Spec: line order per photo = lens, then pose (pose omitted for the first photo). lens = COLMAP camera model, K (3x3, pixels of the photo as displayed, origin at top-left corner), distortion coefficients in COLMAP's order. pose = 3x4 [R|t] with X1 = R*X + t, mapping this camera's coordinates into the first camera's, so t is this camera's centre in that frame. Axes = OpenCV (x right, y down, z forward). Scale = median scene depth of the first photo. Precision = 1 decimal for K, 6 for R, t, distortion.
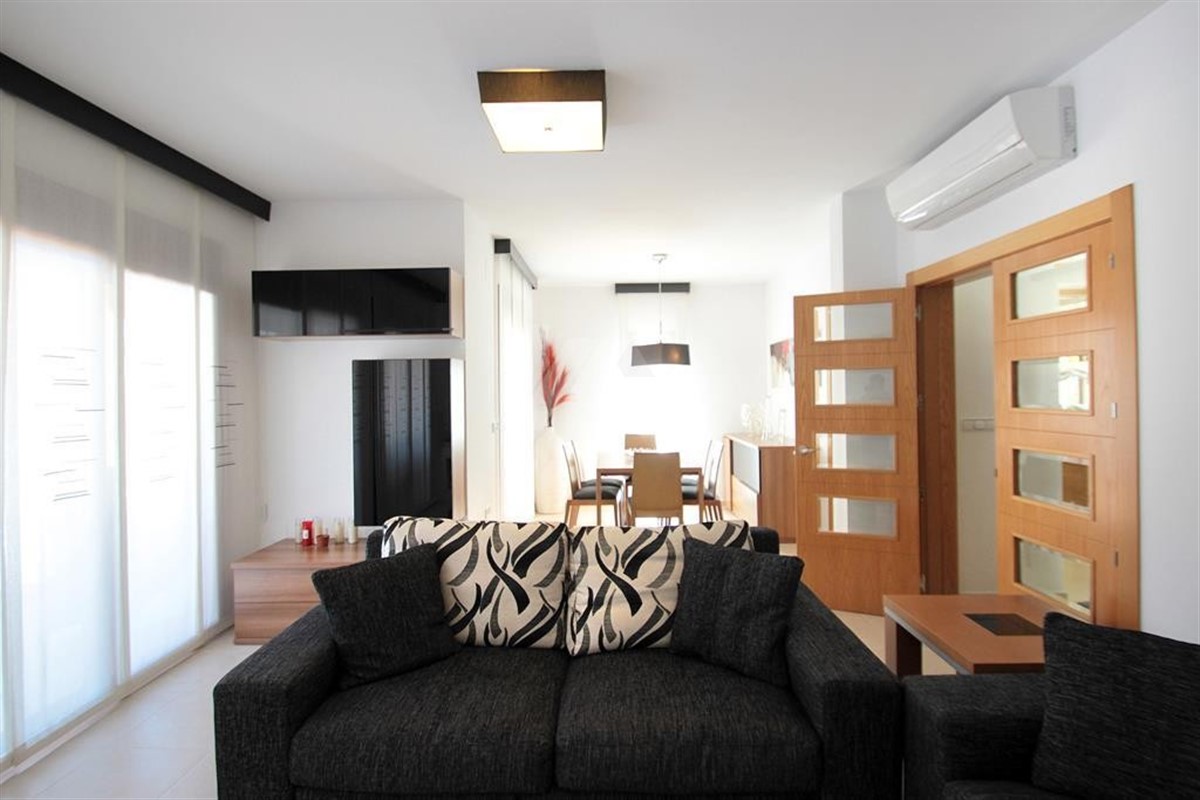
lens RADIAL K [[586.4, 0, 603.6], [0, 586.4, 392.4], [0, 0, 1]] dist [-0.001518, -0.001696]
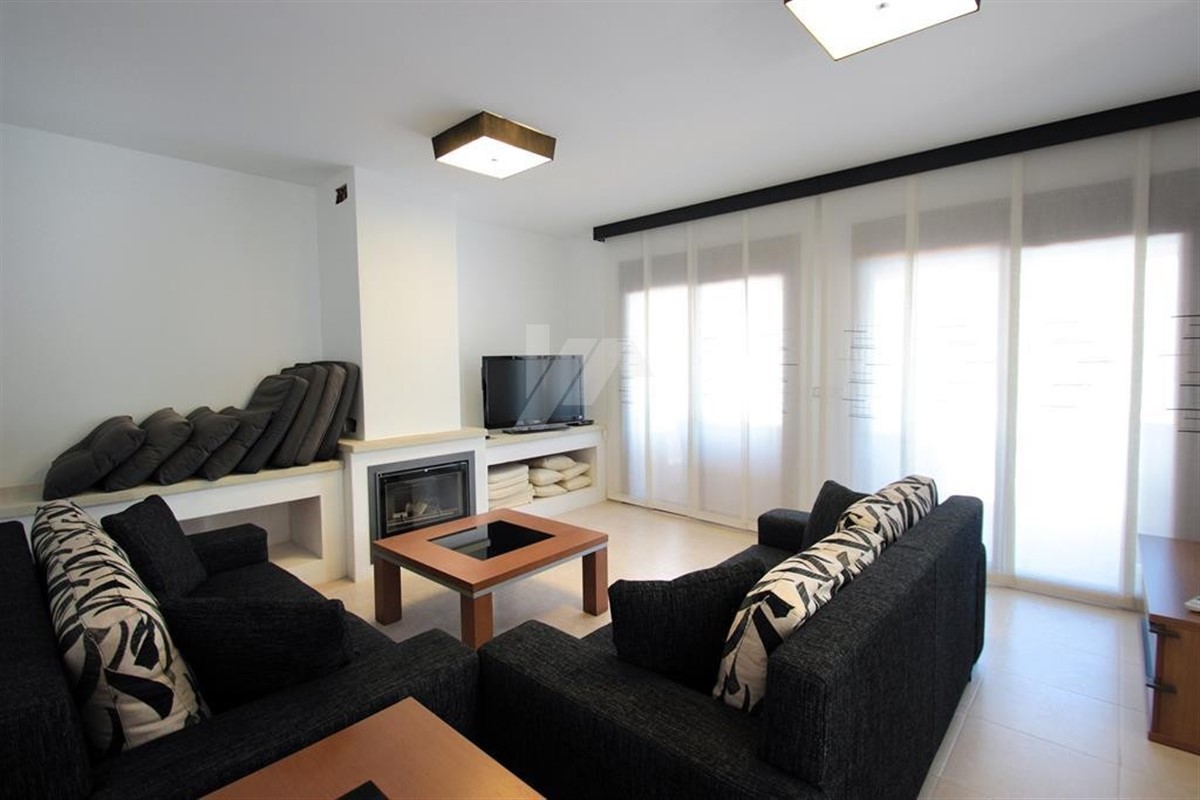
lens RADIAL K [[565.7, 0, 605.3], [0, 565.7, 391.4], [0, 0, 1]] dist [-0.002739, -0.006832]
pose [[-0.649925, 0.057557, -0.757816, 0.737383], [0.019421, 0.998060, 0.059148, 0.001155], [0.759750, 0.023724, -0.649782, 1.248952]]
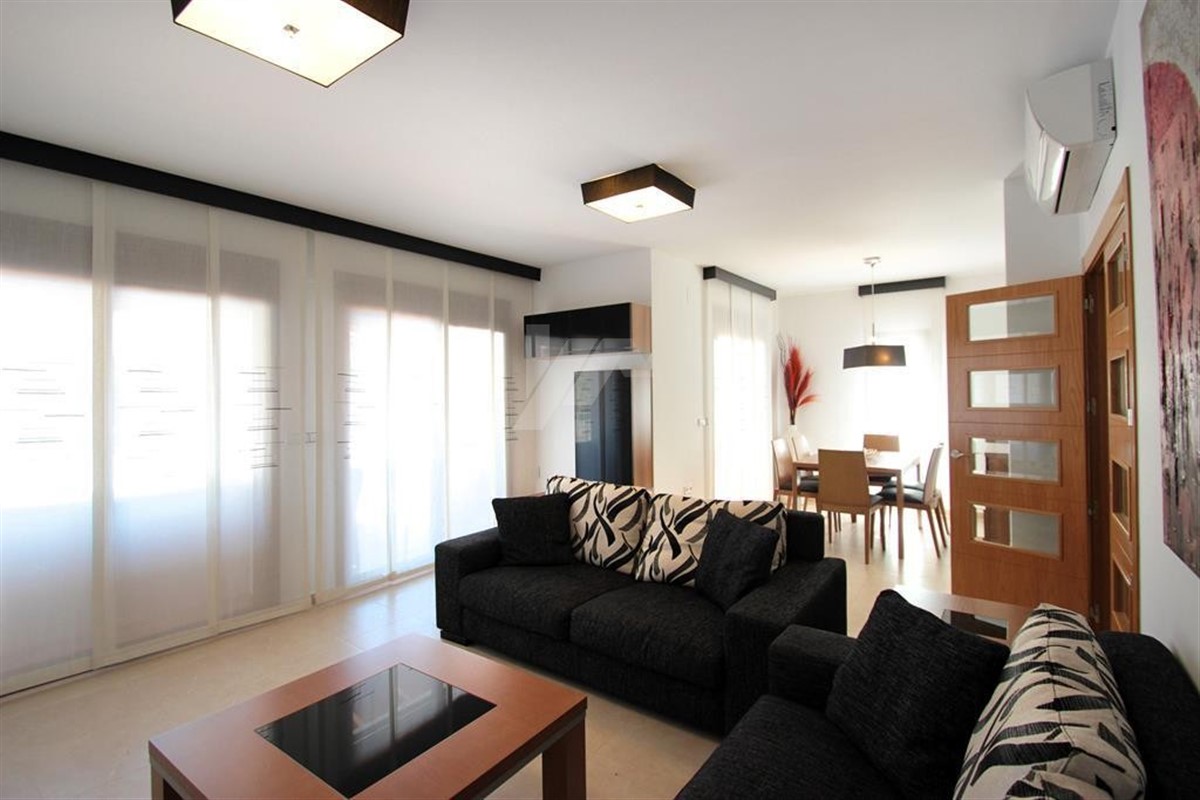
lens RADIAL K [[565.7, 0, 605.3], [0, 565.7, 391.4], [0, 0, 1]] dist [-0.002739, -0.006832]
pose [[0.817404, -0.000831, -0.576064, 0.636811], [0.000475, 1.000000, -0.000768, -0.007887], [0.576064, 0.000354, 0.817404, -0.153719]]
